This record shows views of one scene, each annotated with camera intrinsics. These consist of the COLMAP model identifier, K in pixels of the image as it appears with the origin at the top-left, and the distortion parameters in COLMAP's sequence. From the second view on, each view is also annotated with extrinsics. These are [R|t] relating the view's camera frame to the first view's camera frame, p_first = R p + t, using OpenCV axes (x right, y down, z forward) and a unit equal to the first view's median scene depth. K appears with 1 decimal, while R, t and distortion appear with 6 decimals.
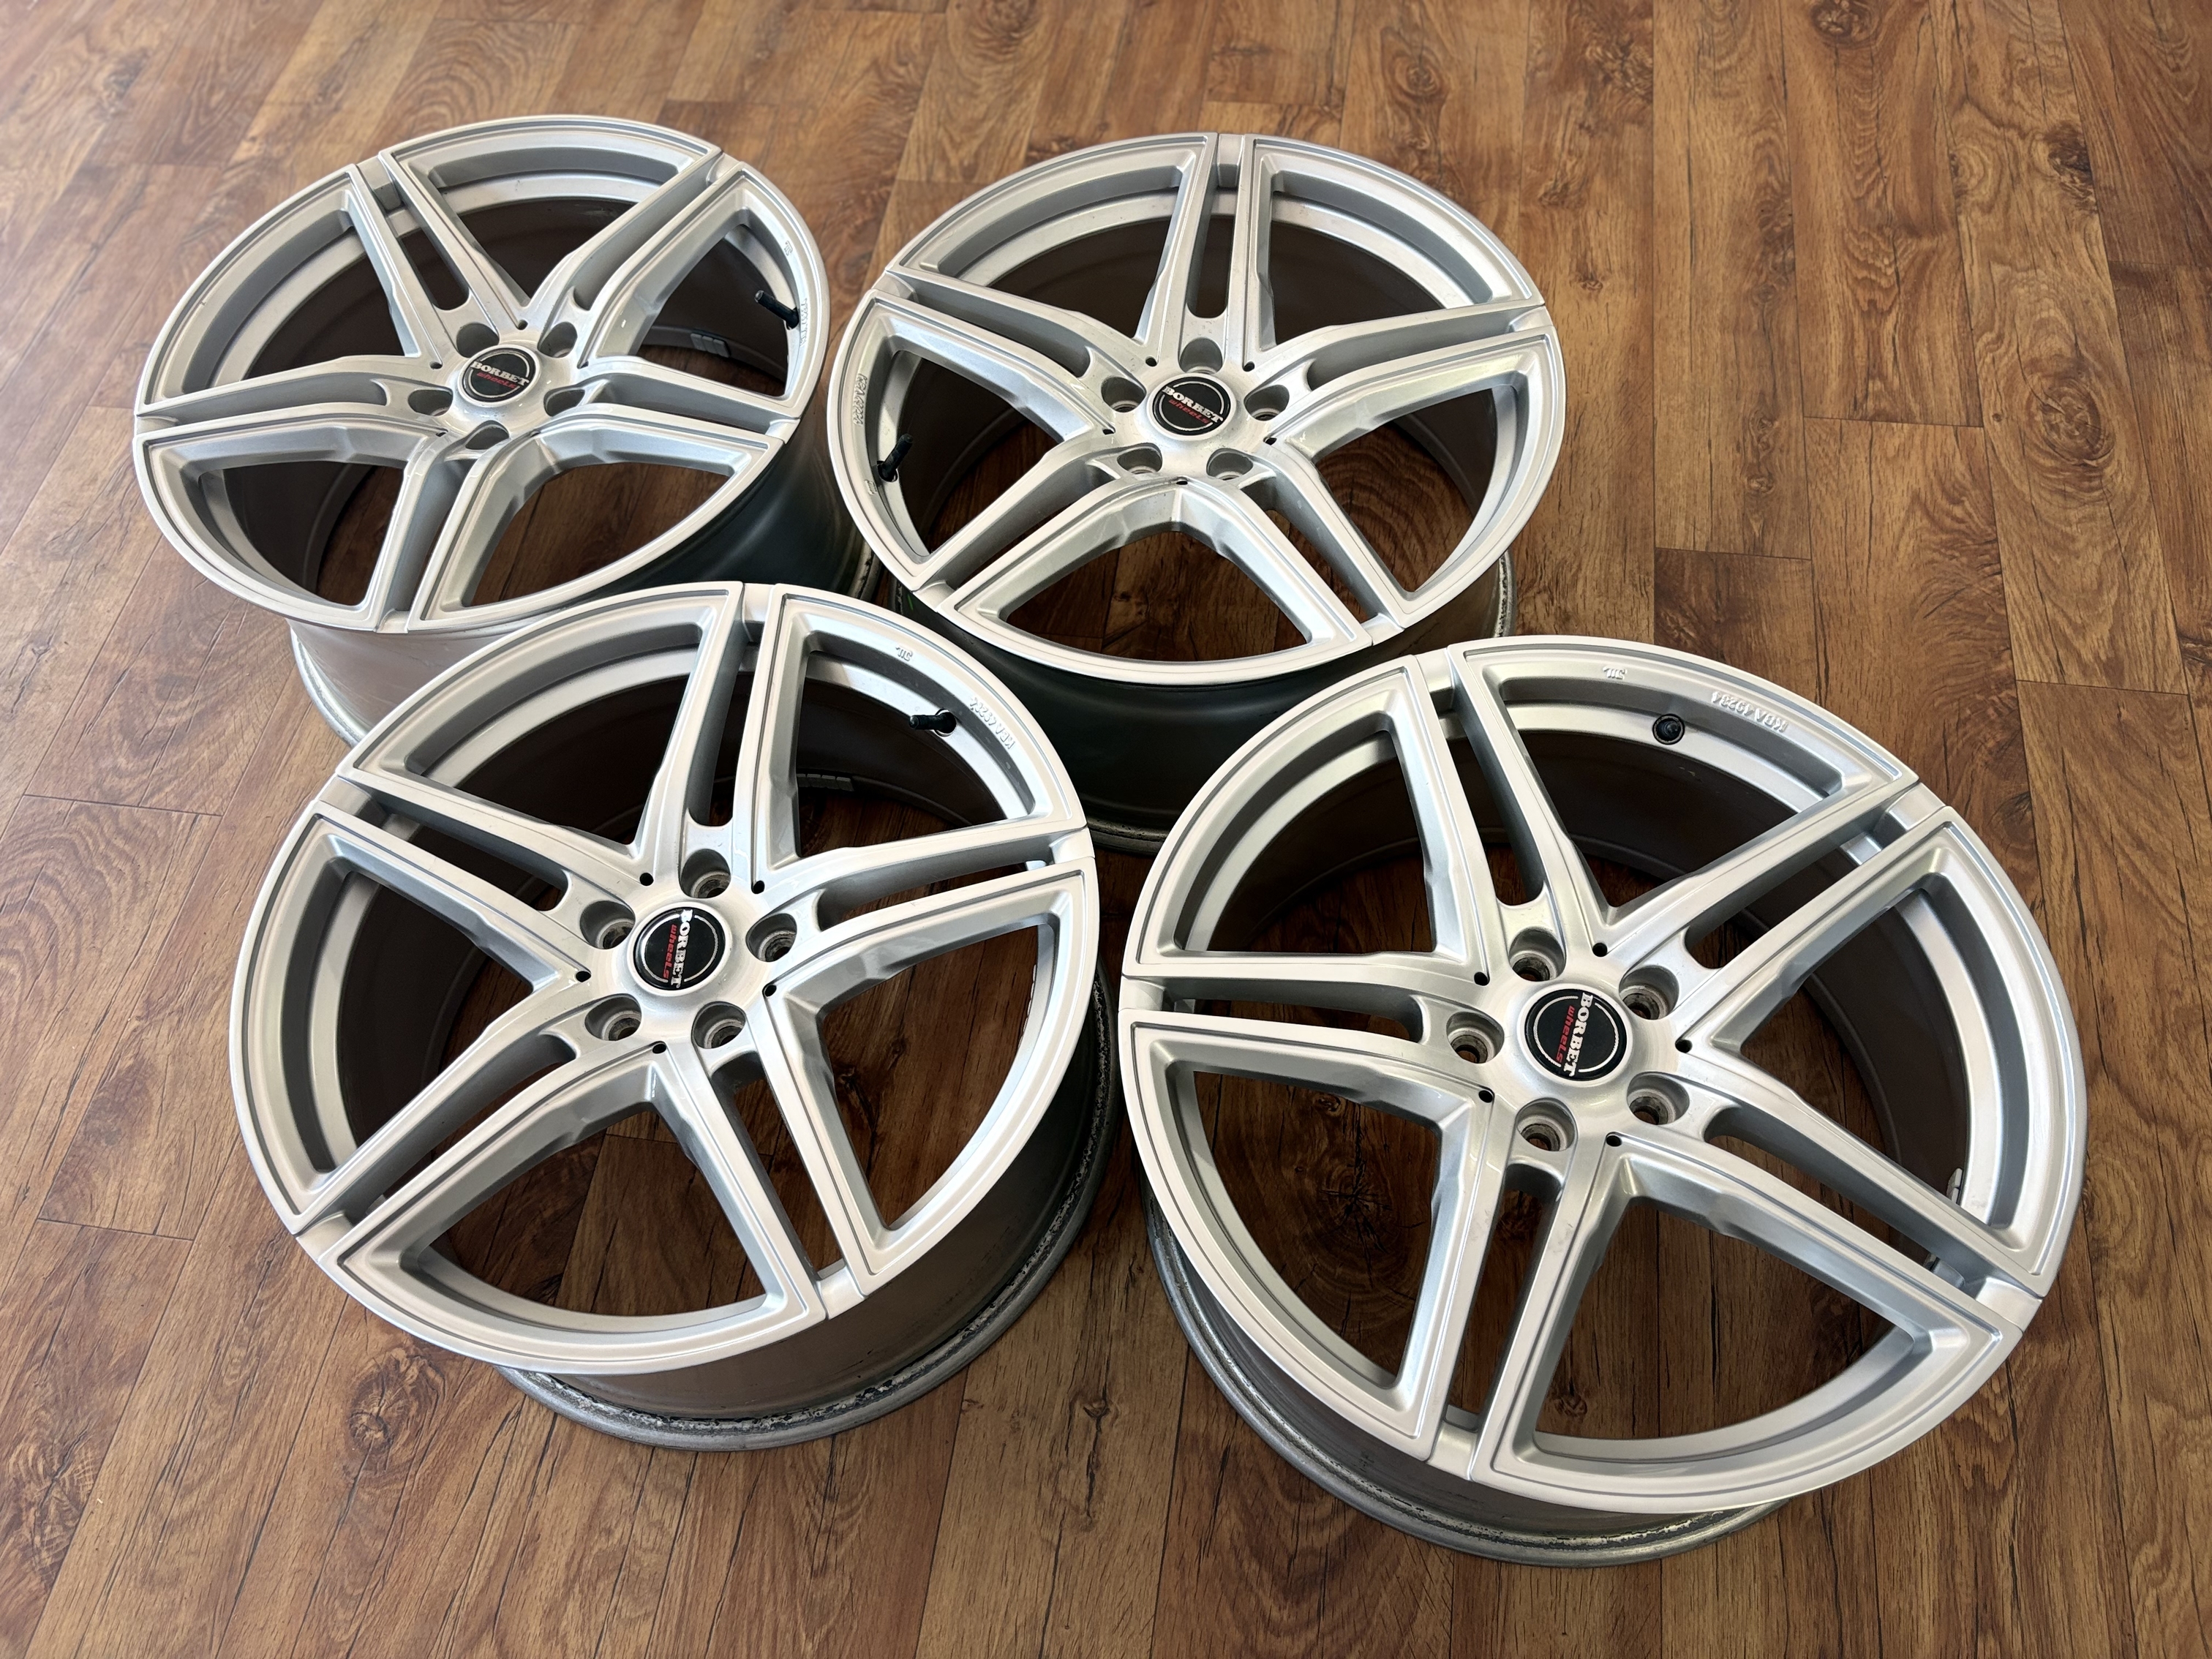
lens RADIAL K [[1695.4, 0, 1151.6], [0, 1695.4, 824.2], [0, 0, 1]] dist [-0.006117, 0.014707]
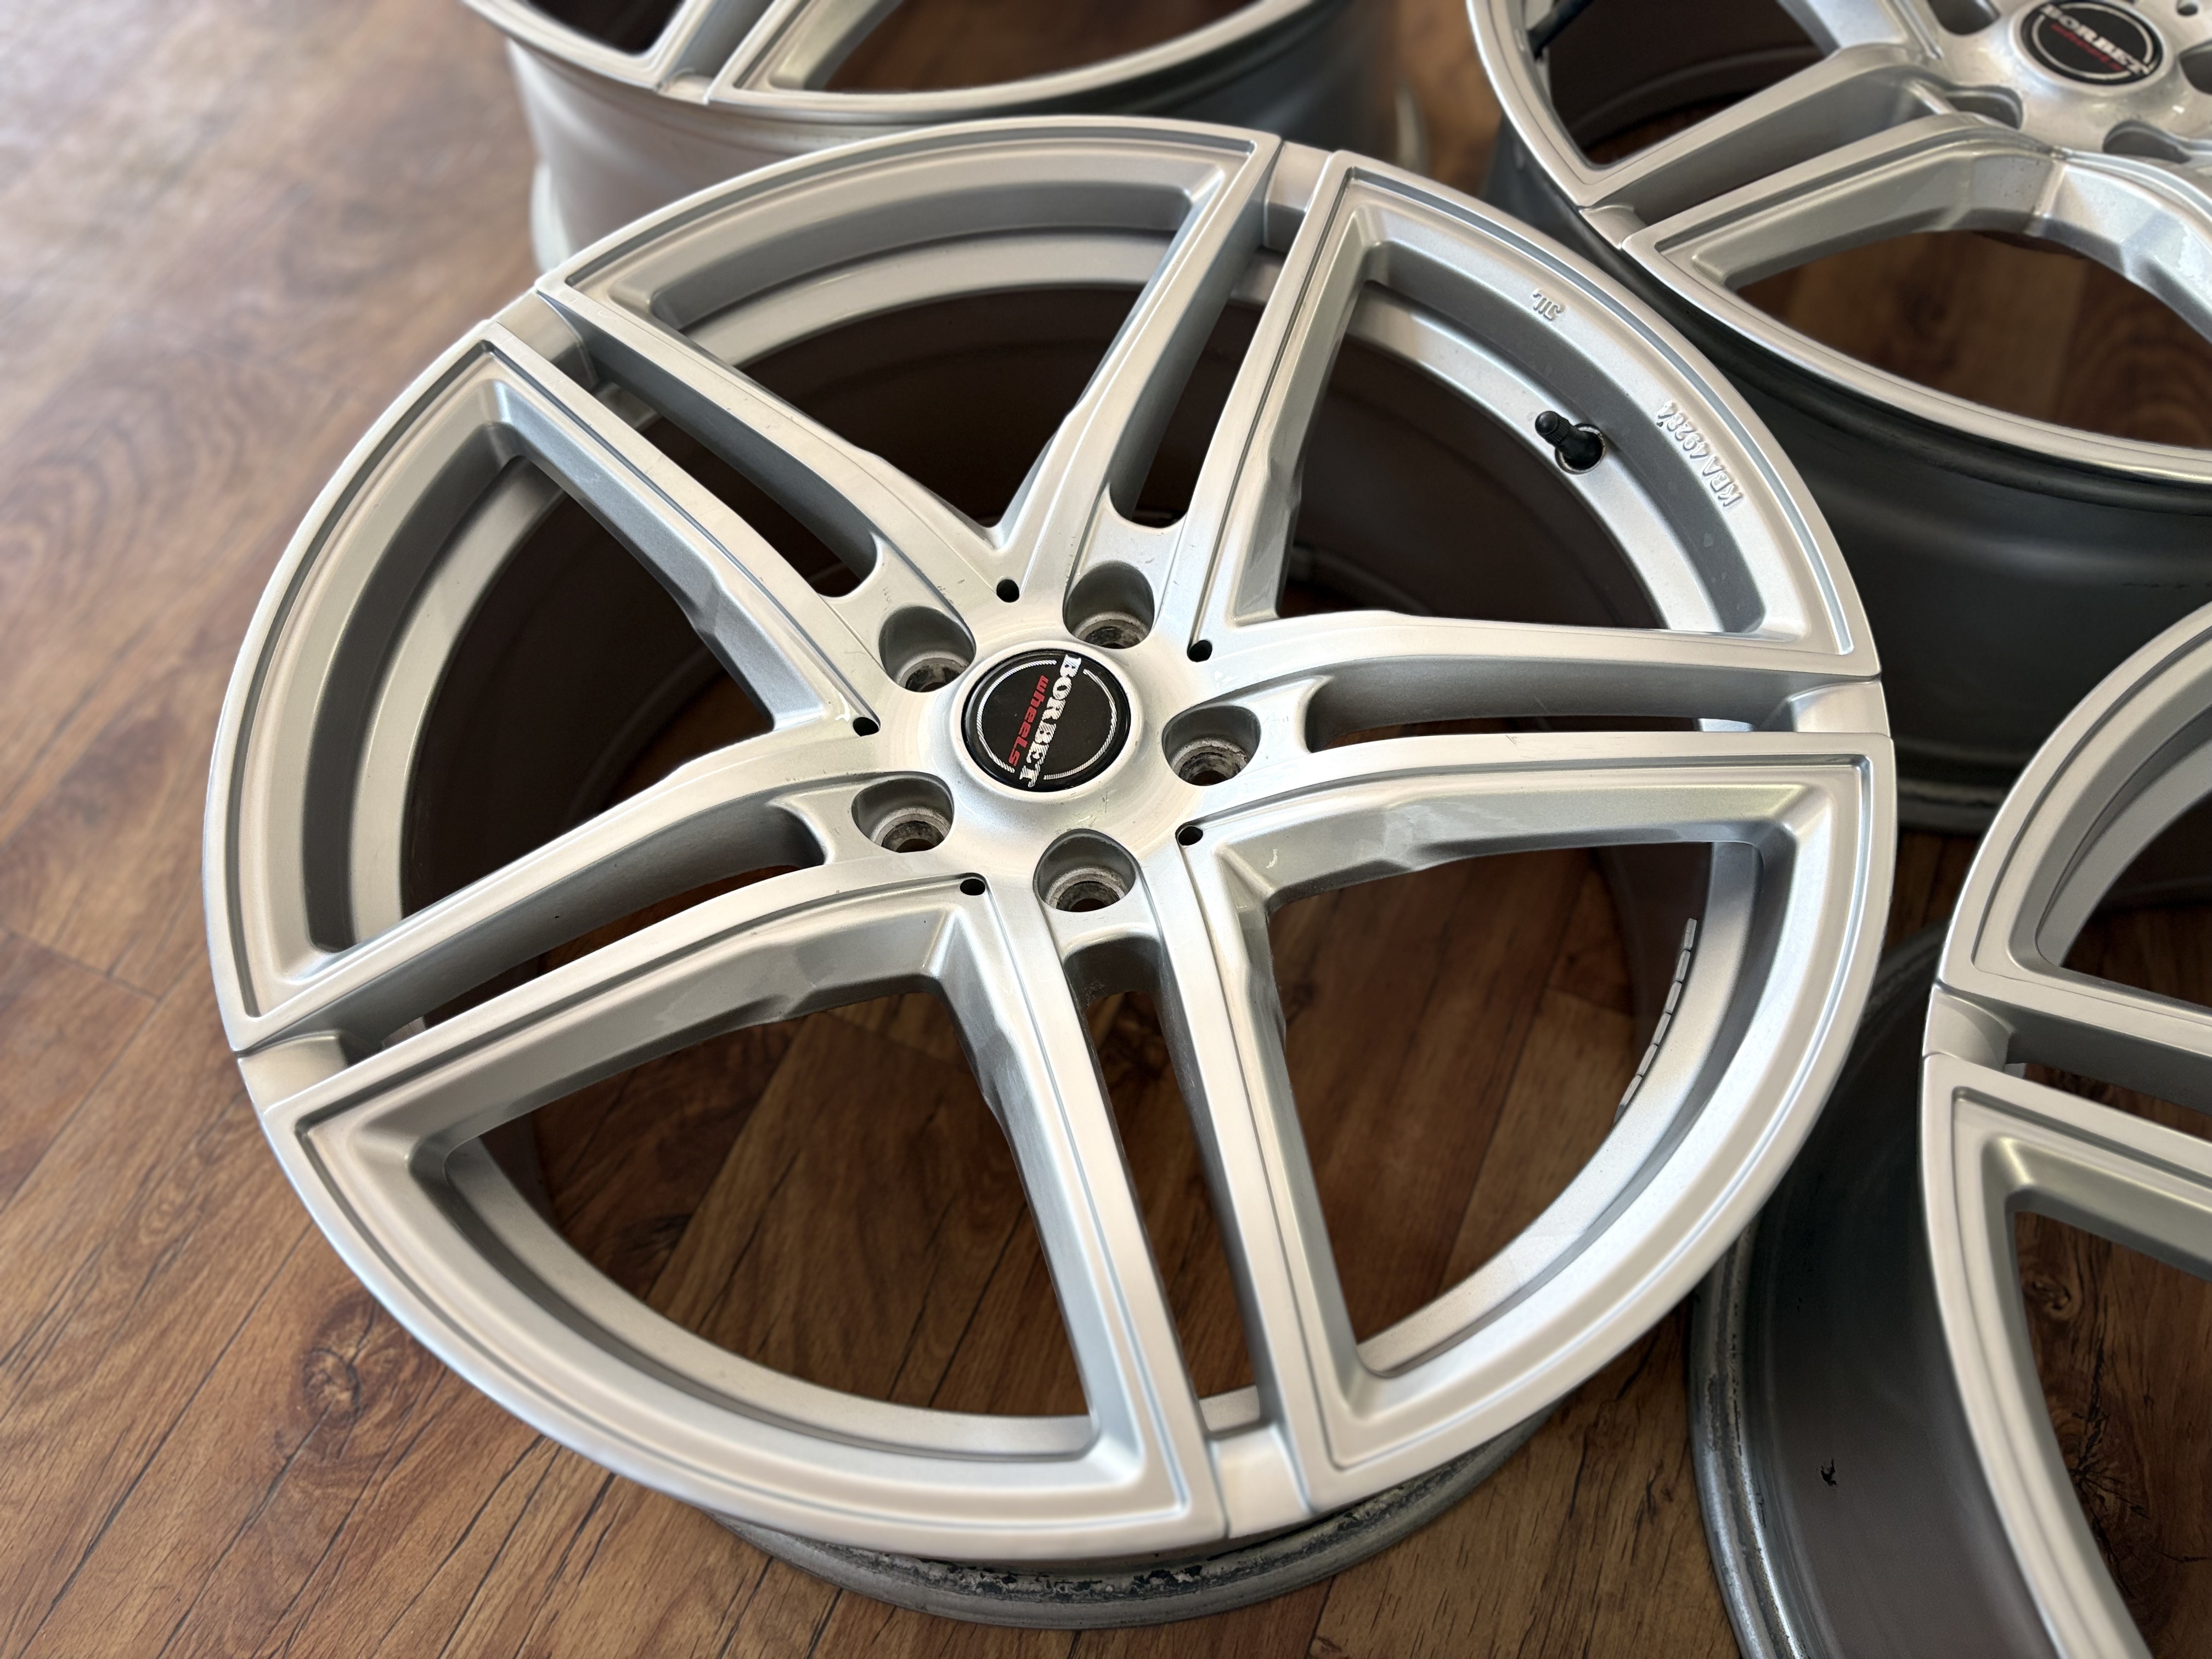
lens RADIAL K [[1675.2, 0, 1143.4], [0, 1675.2, 836.7], [0, 0, 1]] dist [0.005570, -0.009780]
pose [[0.963251, 0.250056, -0.098078, -0.178435], [-0.248199, 0.968216, 0.030898, 0.081778], [0.102687, -0.005420, 0.994699, 0.449453]]
